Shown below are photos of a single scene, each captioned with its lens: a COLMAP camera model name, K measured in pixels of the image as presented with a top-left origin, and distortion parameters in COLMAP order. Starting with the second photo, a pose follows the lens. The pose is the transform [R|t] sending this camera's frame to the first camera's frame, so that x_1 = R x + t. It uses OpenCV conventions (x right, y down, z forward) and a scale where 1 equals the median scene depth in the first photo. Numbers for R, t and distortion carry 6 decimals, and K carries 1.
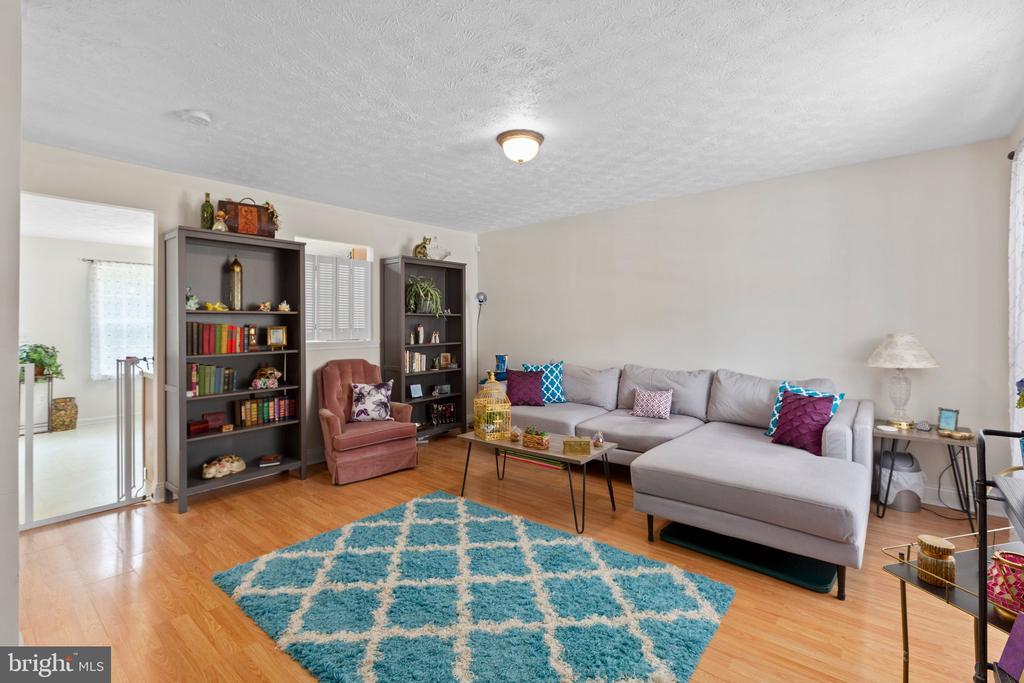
lens RADIAL K [[457.2, 0, 514.5], [0, 457.2, 325.3], [0, 0, 1]] dist [0.001240, -0.001655]
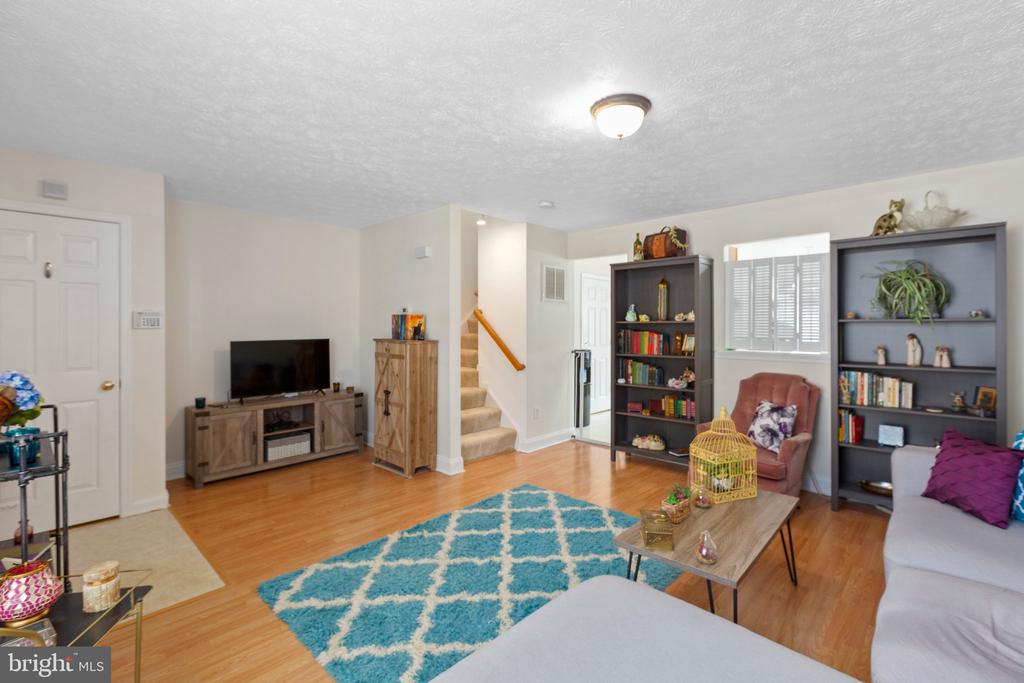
lens RADIAL K [[457.2, 0, 517.3], [0, 457.2, 326.2], [0, 0, 1]] dist [0.001240, -0.001655]
pose [[-0.050143, 0.007069, -0.998717, 0.783853], [-0.003530, 0.999967, 0.007255, -0.030156], [0.998736, 0.003889, -0.050116, 0.819360]]
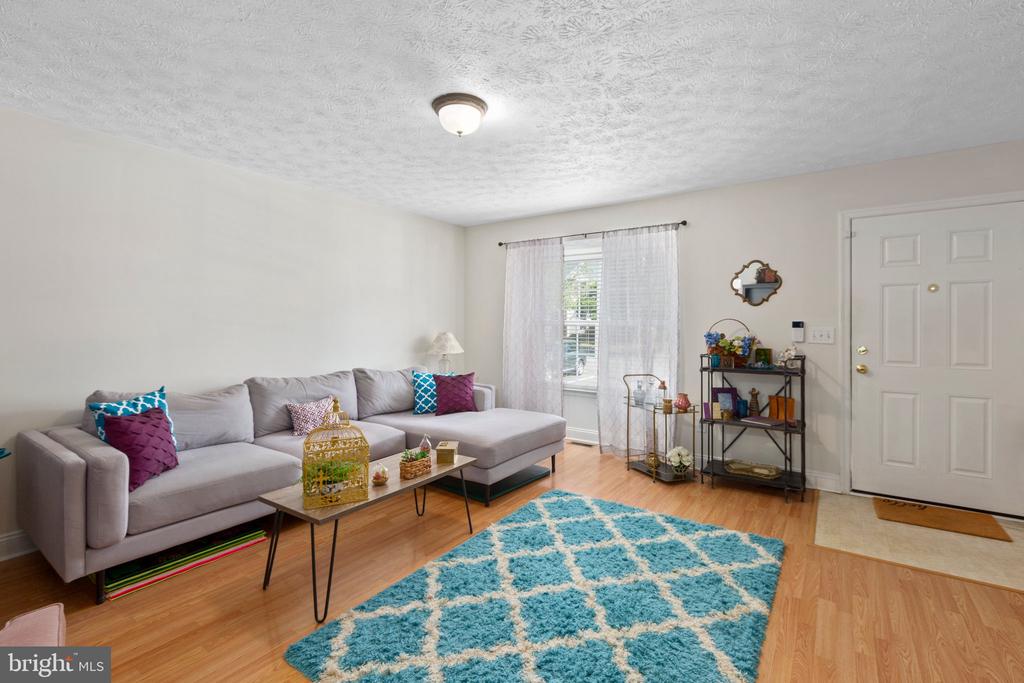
lens RADIAL K [[457.2, 0, 521.7], [0, 457.2, 331.7], [0, 0, 1]] dist [0.001240, -0.001655]
pose [[-0.096769, 0.001517, 0.995306, -0.806549], [0.000200, 0.999999, -0.001504, 0.016452], [-0.995307, 0.000054, -0.096769, 0.925099]]
